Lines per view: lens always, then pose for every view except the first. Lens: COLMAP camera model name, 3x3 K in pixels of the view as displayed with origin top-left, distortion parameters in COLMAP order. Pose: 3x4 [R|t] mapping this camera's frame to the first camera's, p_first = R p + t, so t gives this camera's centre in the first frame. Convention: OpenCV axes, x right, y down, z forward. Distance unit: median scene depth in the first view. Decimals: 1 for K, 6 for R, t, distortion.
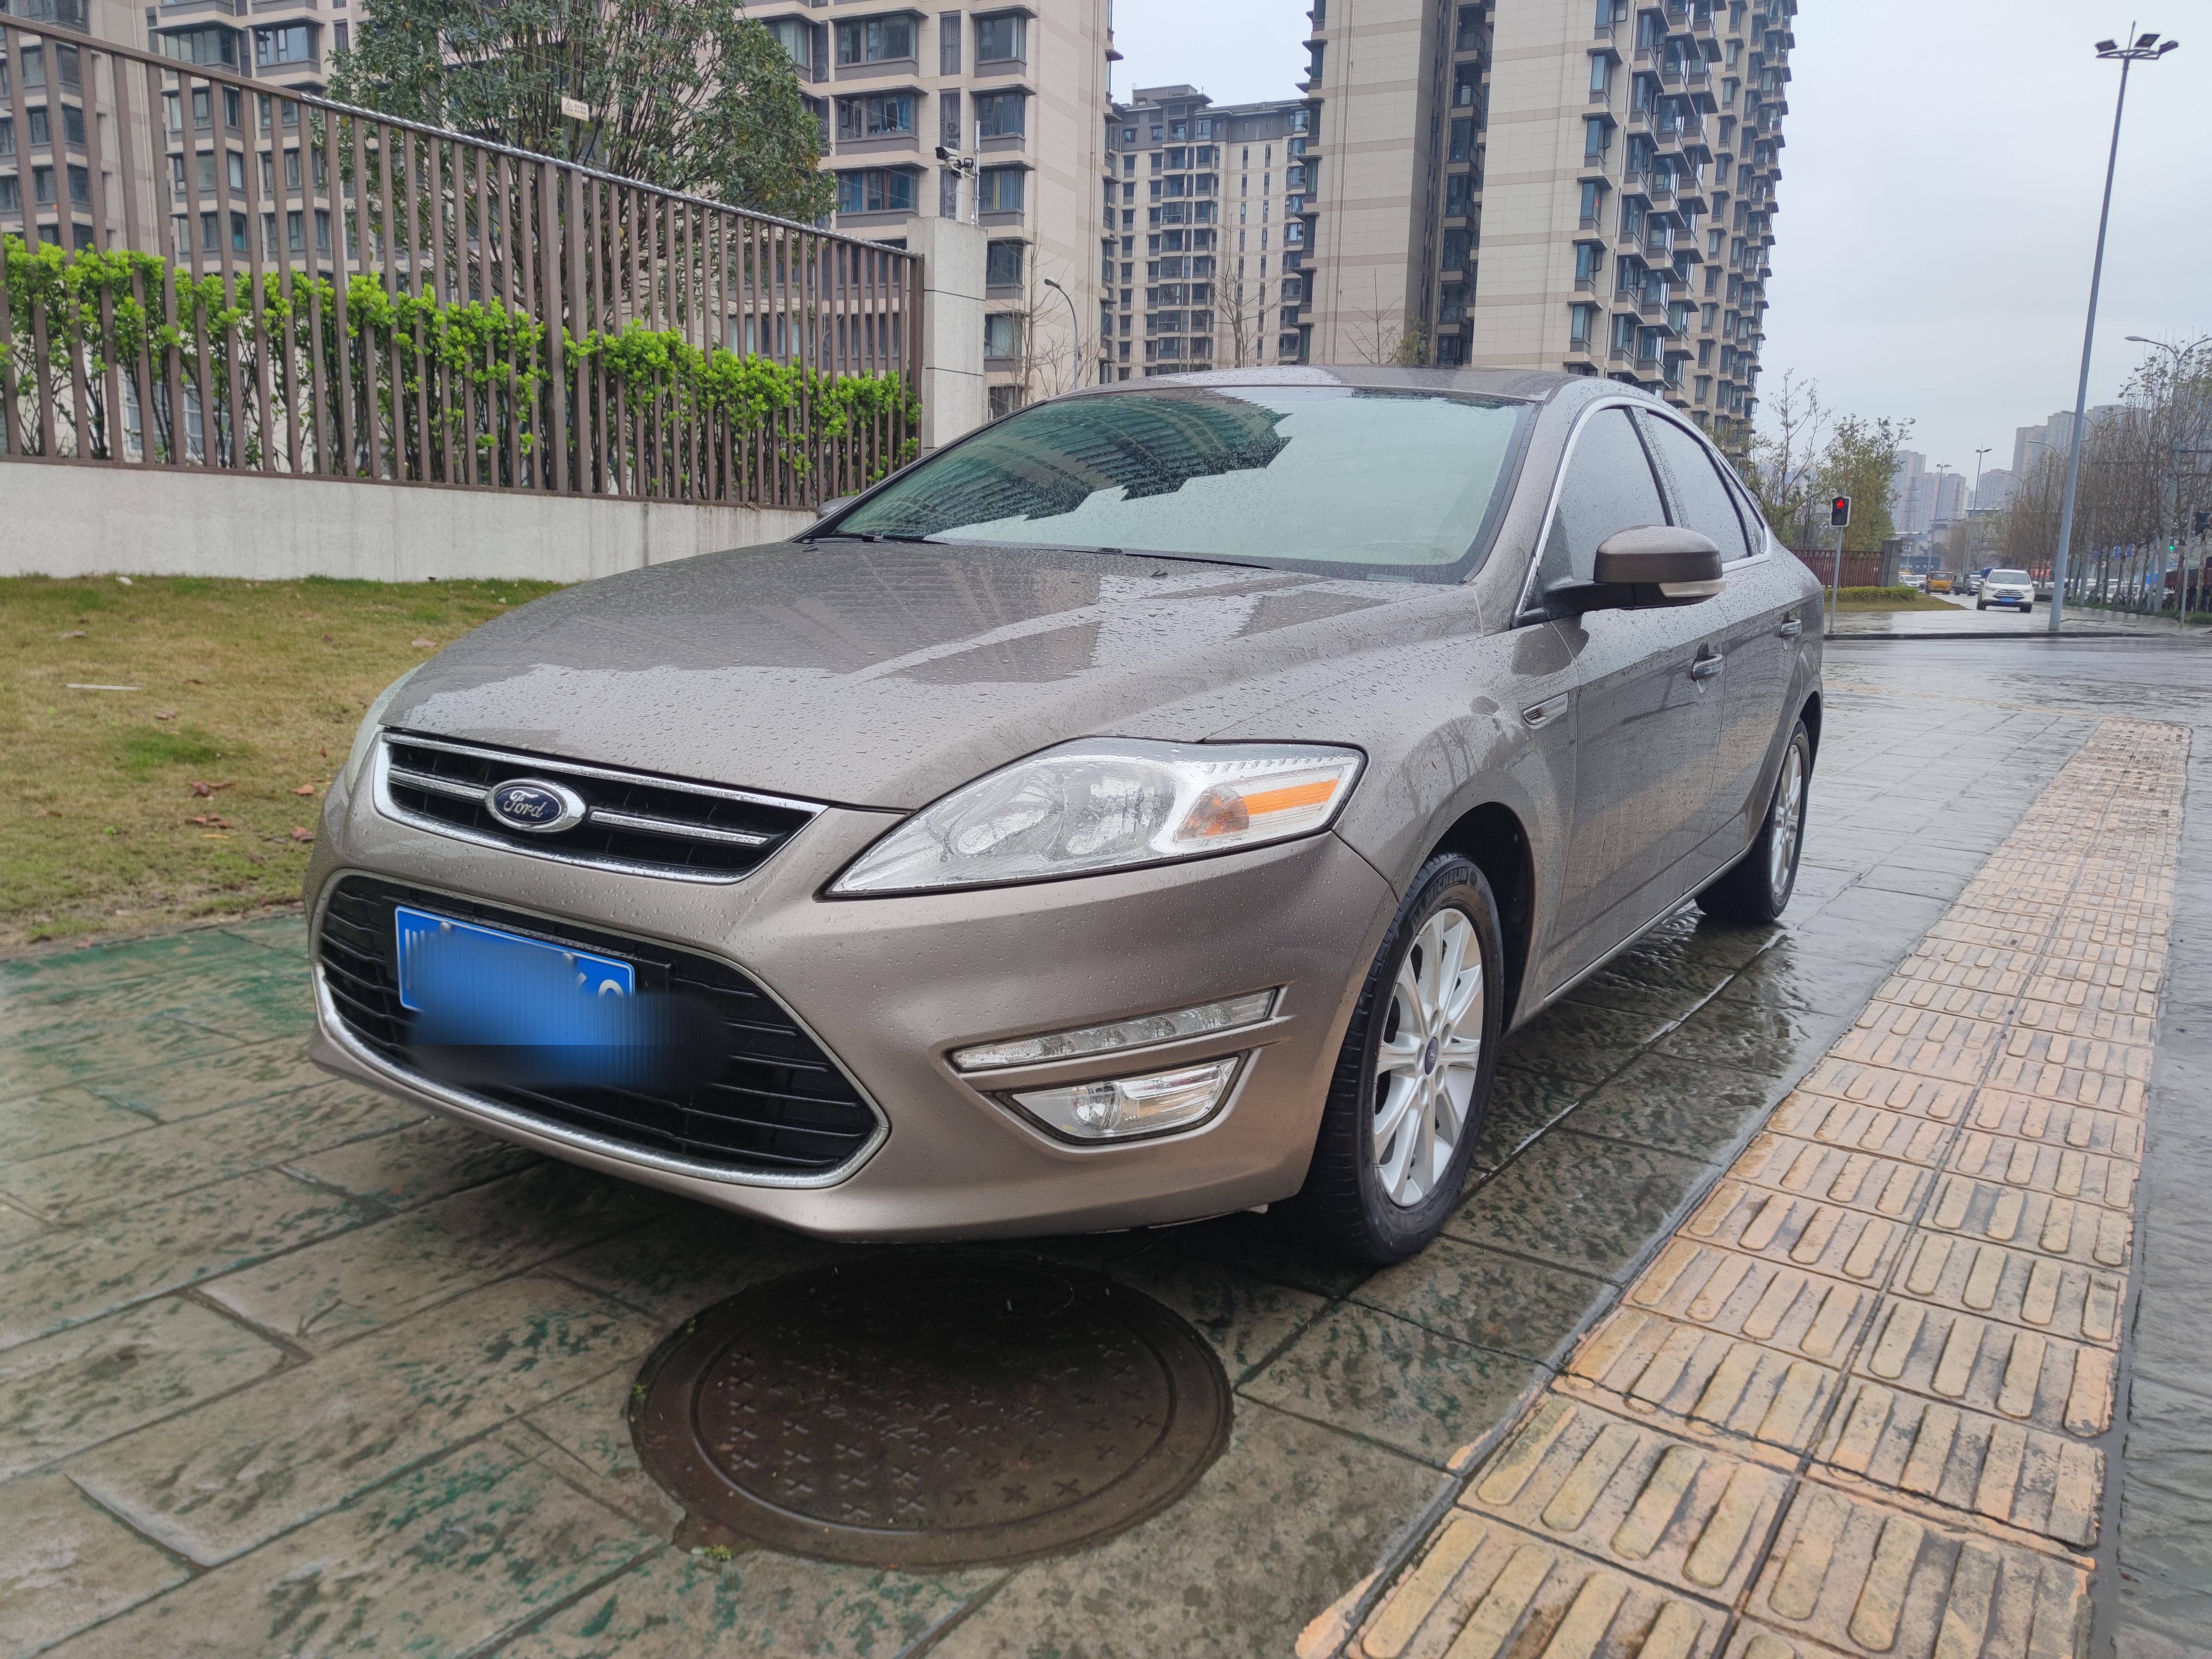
lens RADIAL K [[1616.1, 0, 1120.8], [0, 1616.1, 826.3], [0, 0, 1]] dist [0.046569, -0.024082]
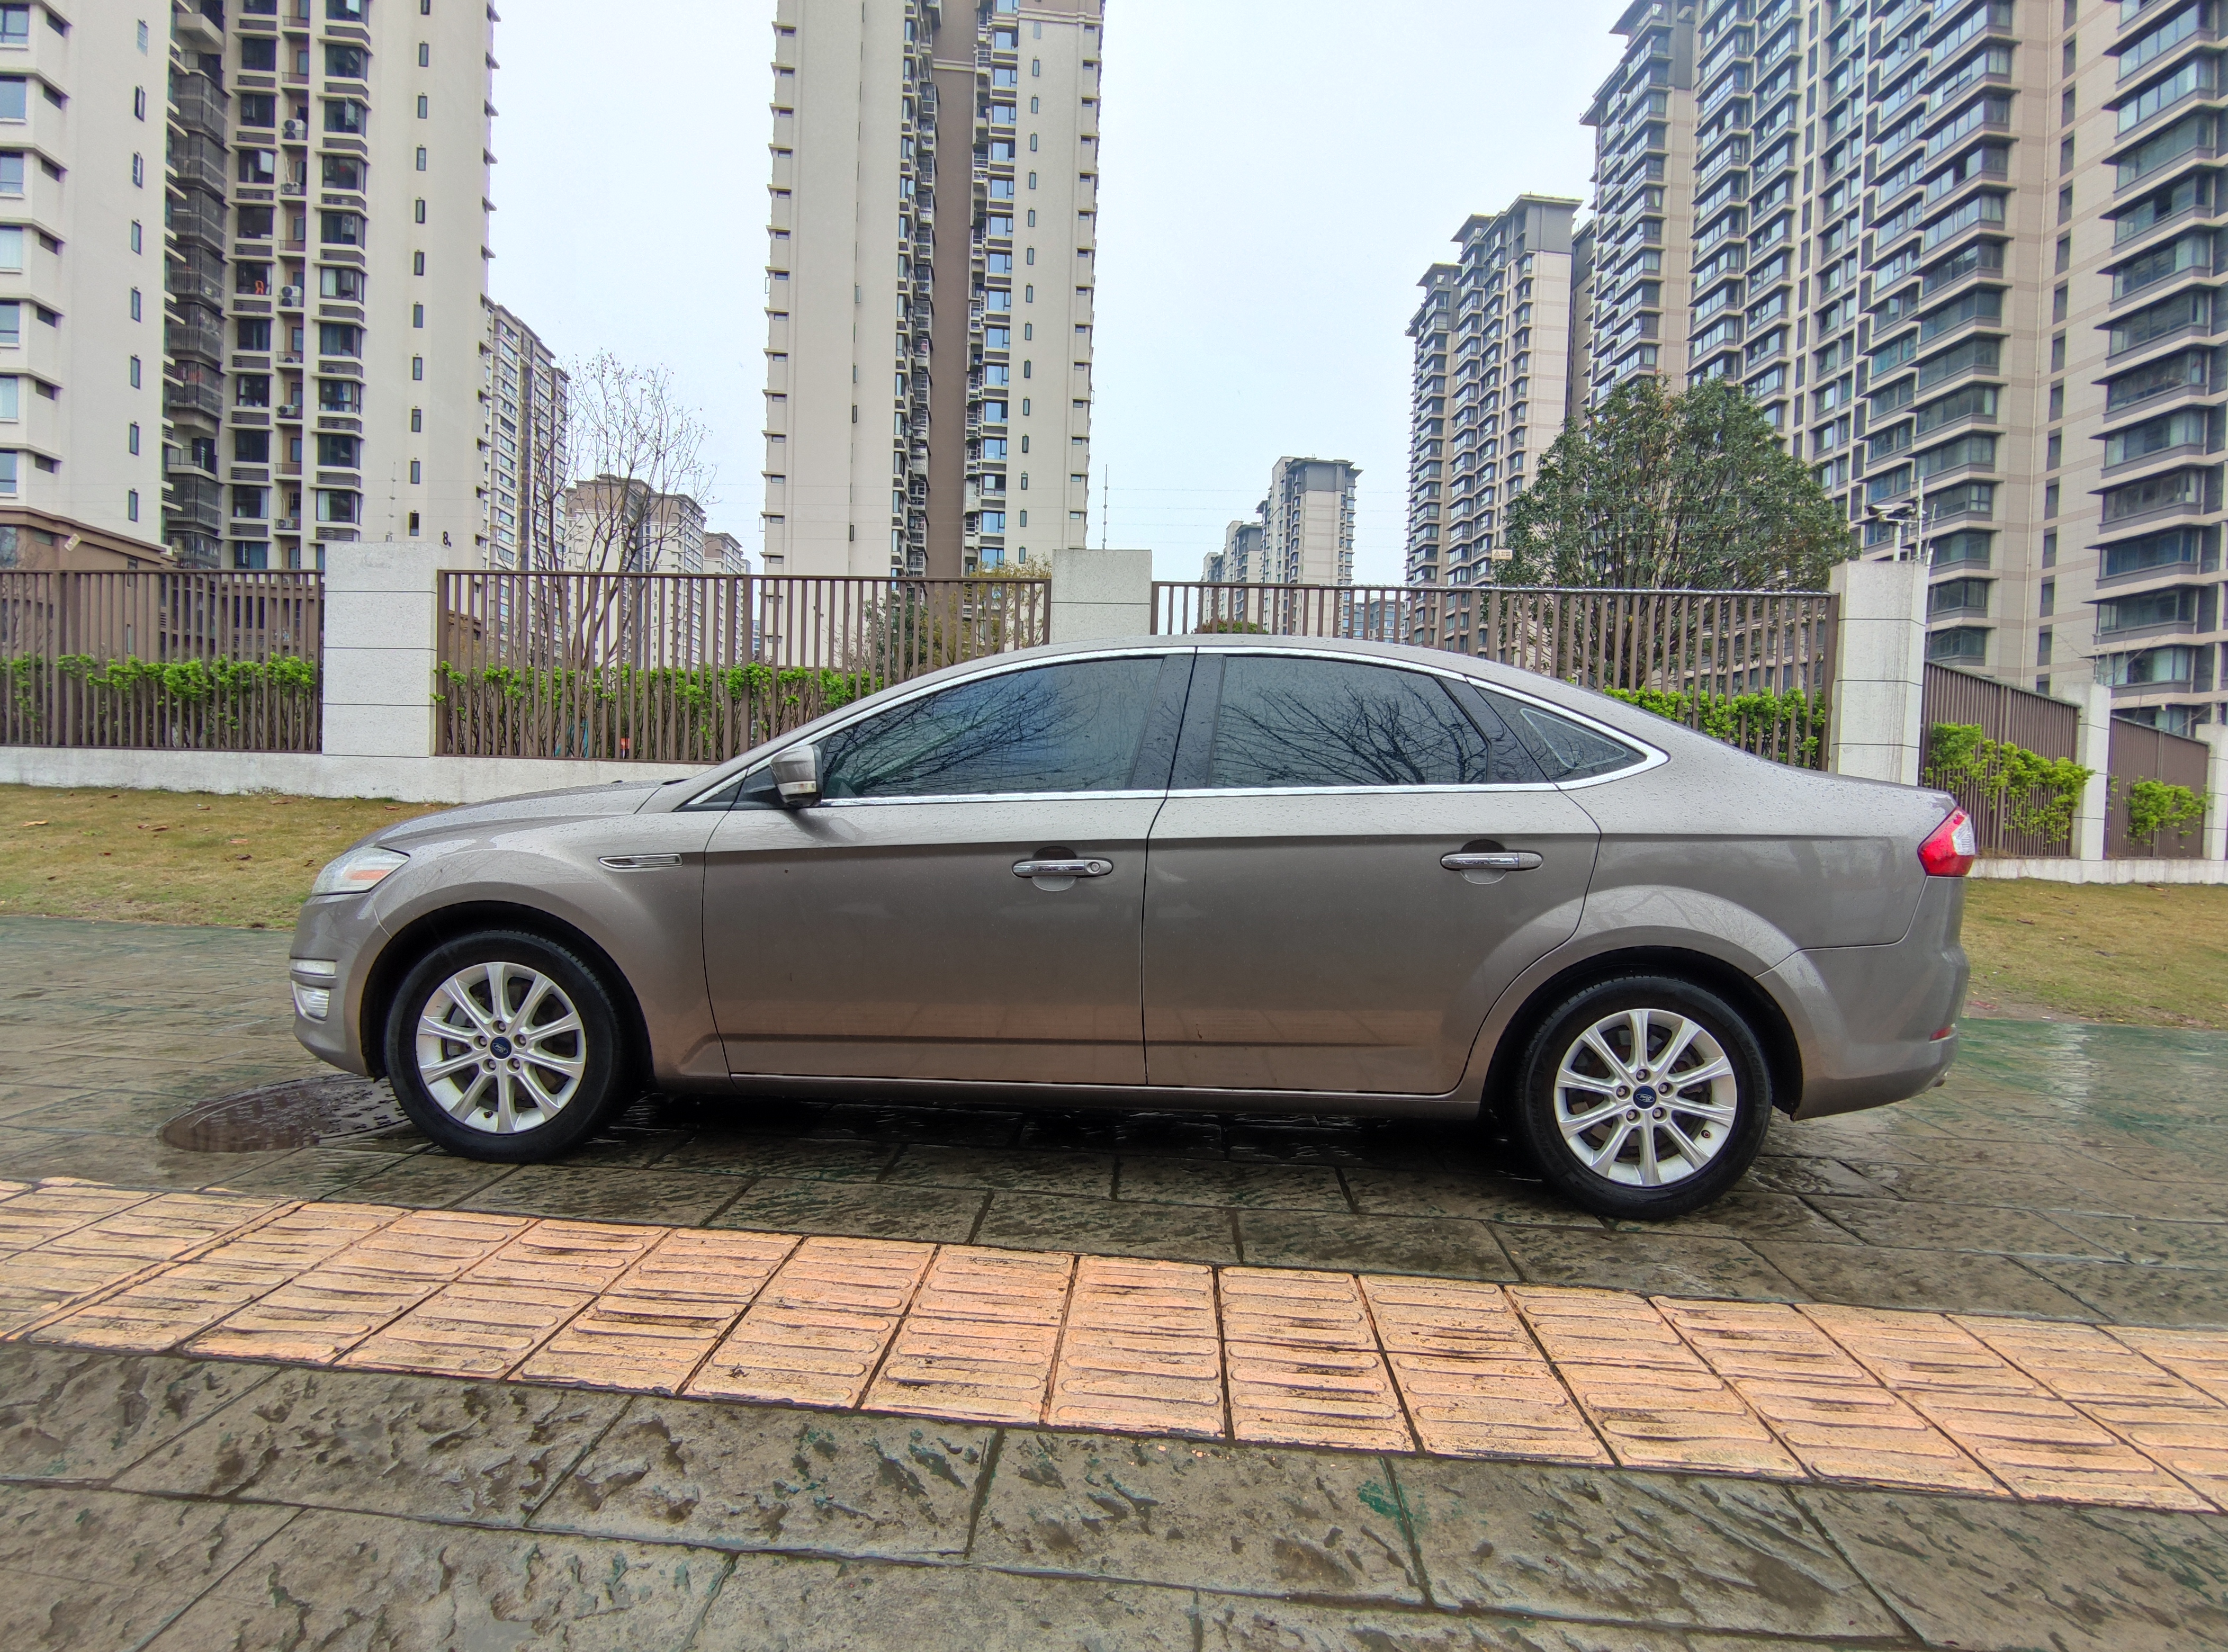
lens RADIAL K [[1001.0, 0, 1116.4], [0, 1001.0, 832.5], [0, 0, 1]] dist [-0.000146, 0.000716]
pose [[0.497149, 0.008606, -0.867622, 0.266346], [-0.166153, 0.982390, -0.085461, -0.018377], [0.851608, 0.186645, 0.489824, 0.182072]]
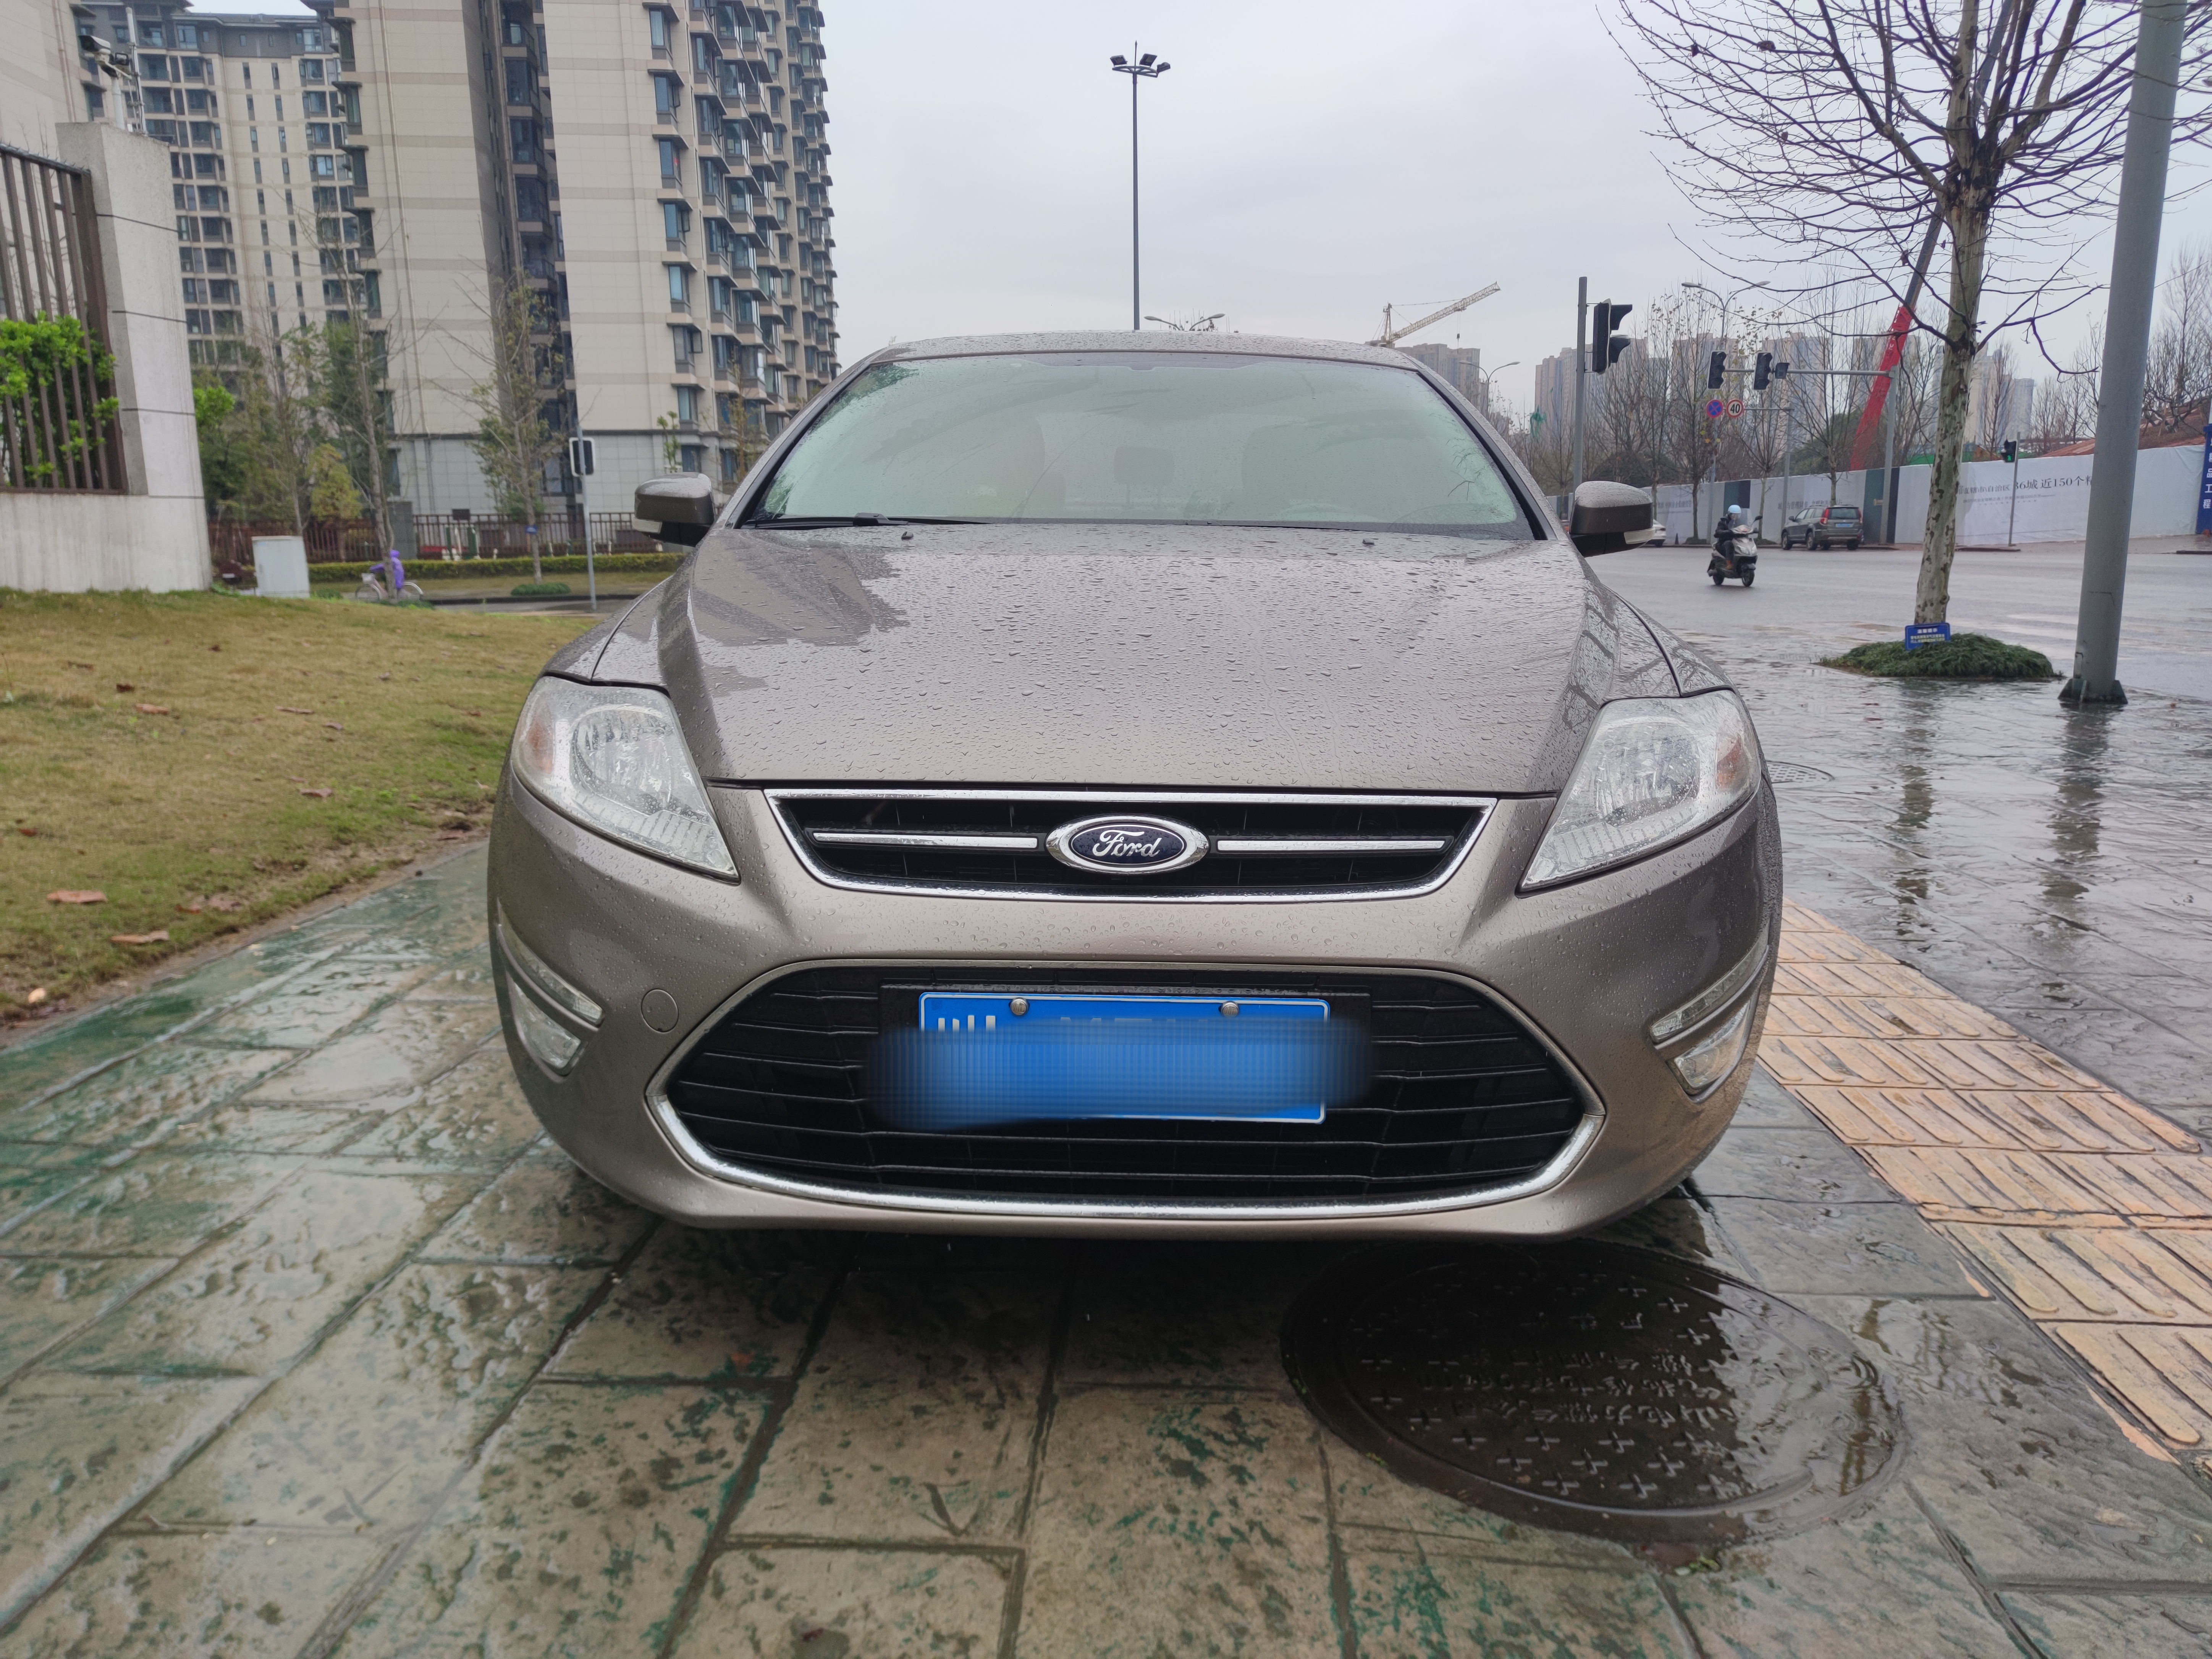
lens RADIAL K [[1616.1, 0, 1117.9], [0, 1616.1, 832.3], [0, 0, 1]] dist [0.046569, -0.024082]
pose [[0.862016, -0.132361, 0.489294, -0.123334], [0.119980, 0.991153, 0.056745, -0.010813], [-0.492477, 0.009791, 0.870271, 0.040827]]
